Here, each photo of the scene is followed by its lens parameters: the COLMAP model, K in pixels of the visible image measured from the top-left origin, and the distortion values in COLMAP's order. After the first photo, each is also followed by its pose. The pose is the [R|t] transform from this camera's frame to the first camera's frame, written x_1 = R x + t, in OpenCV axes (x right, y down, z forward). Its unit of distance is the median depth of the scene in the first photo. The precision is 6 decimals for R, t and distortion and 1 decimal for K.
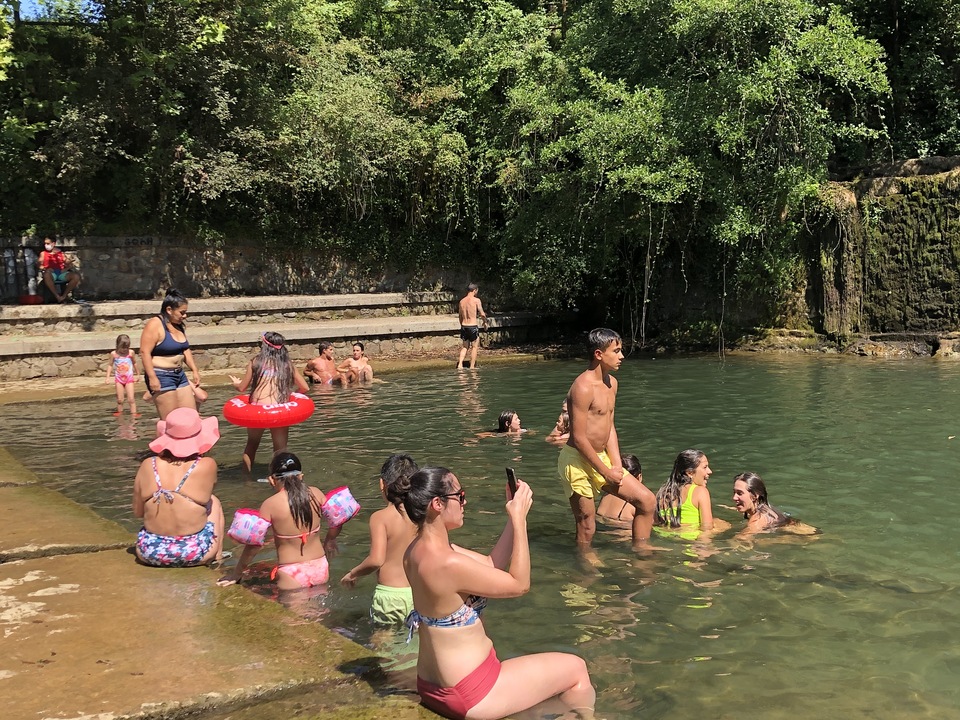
lens RADIAL K [[1118.0, 0, 491.8], [0, 1118.0, 355.7], [0, 0, 1]] dist [0.105333, -0.324460]
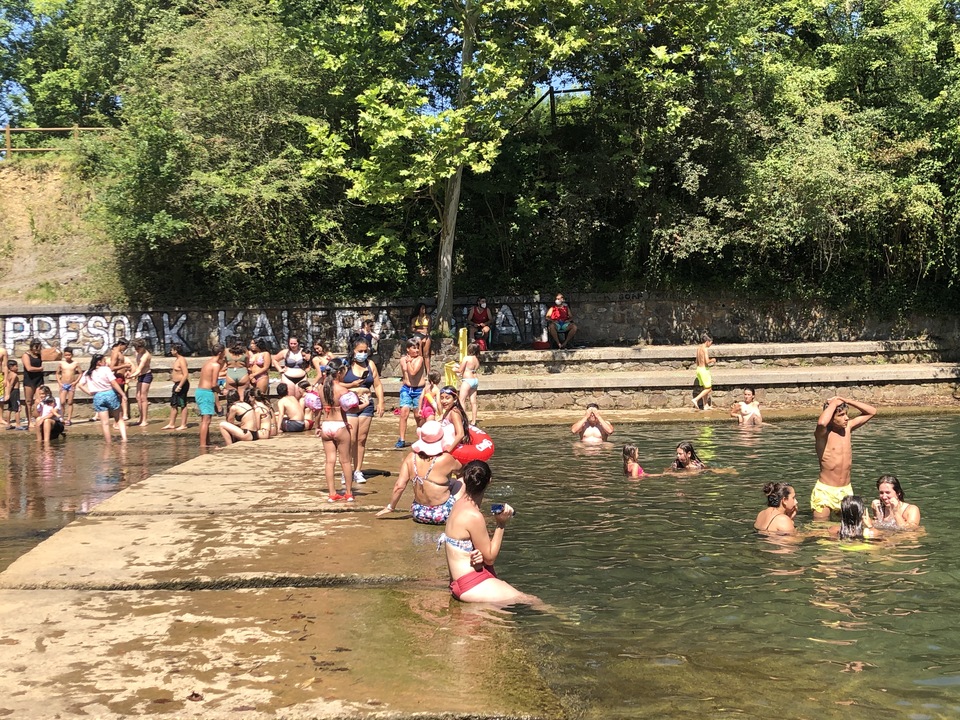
lens RADIAL K [[1127.4, 0, 483.1], [0, 1127.4, 354.5], [0, 0, 1]] dist [0.094560, -0.261954]
pose [[0.861296, 0.014131, -0.507908, 0.153802], [-0.034452, 0.998937, -0.030629, -0.000240], [0.506935, 0.043879, 0.860867, -0.082092]]
